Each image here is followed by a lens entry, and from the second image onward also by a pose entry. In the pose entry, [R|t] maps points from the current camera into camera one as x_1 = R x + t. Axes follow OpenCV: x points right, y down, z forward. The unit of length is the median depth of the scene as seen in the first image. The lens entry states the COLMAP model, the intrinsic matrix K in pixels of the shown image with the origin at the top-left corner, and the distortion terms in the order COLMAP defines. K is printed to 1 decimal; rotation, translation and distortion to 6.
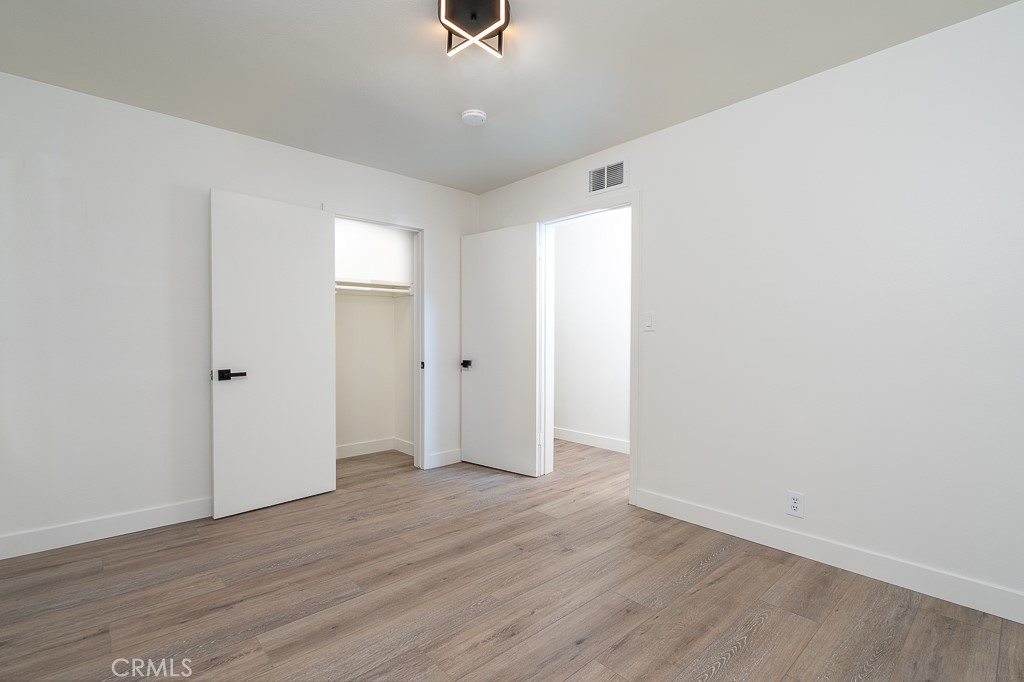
lens RADIAL K [[468.0, 0, 510.5], [0, 468.0, 339.8], [0, 0, 1]] dist [-0.005580, 0.001720]
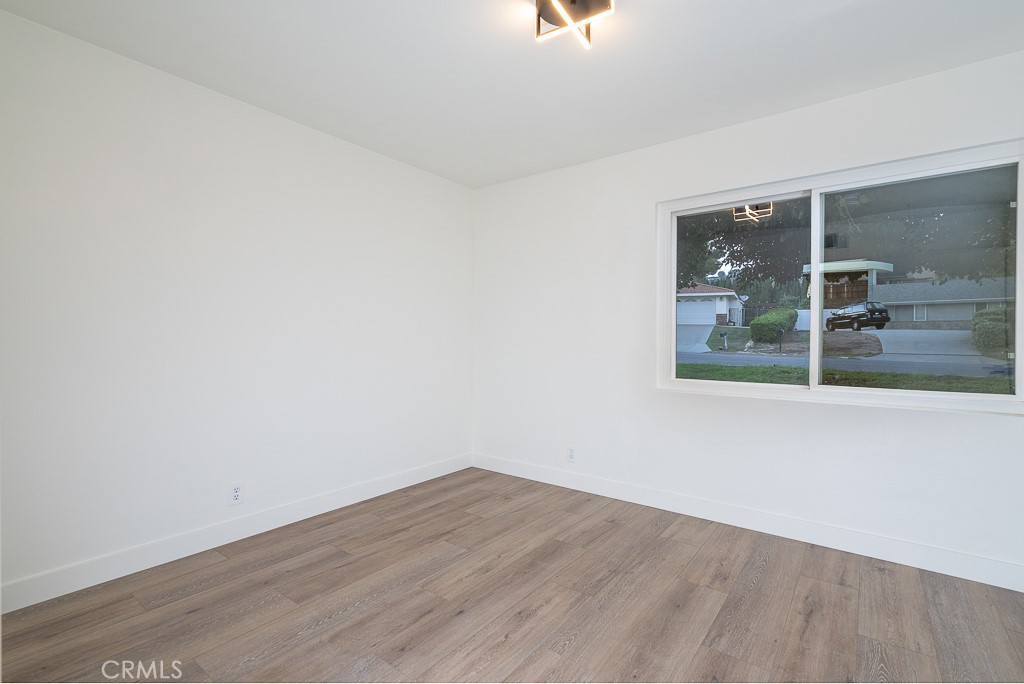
lens RADIAL K [[468.0, 0, 508.5], [0, 468.0, 339.8], [0, 0, 1]] dist [-0.005580, 0.001720]
pose [[-0.983310, -0.007576, -0.181778, 0.234611], [-0.009002, 0.999935, 0.007021, -0.026143], [0.181713, 0.008540, -0.983315, 2.051664]]
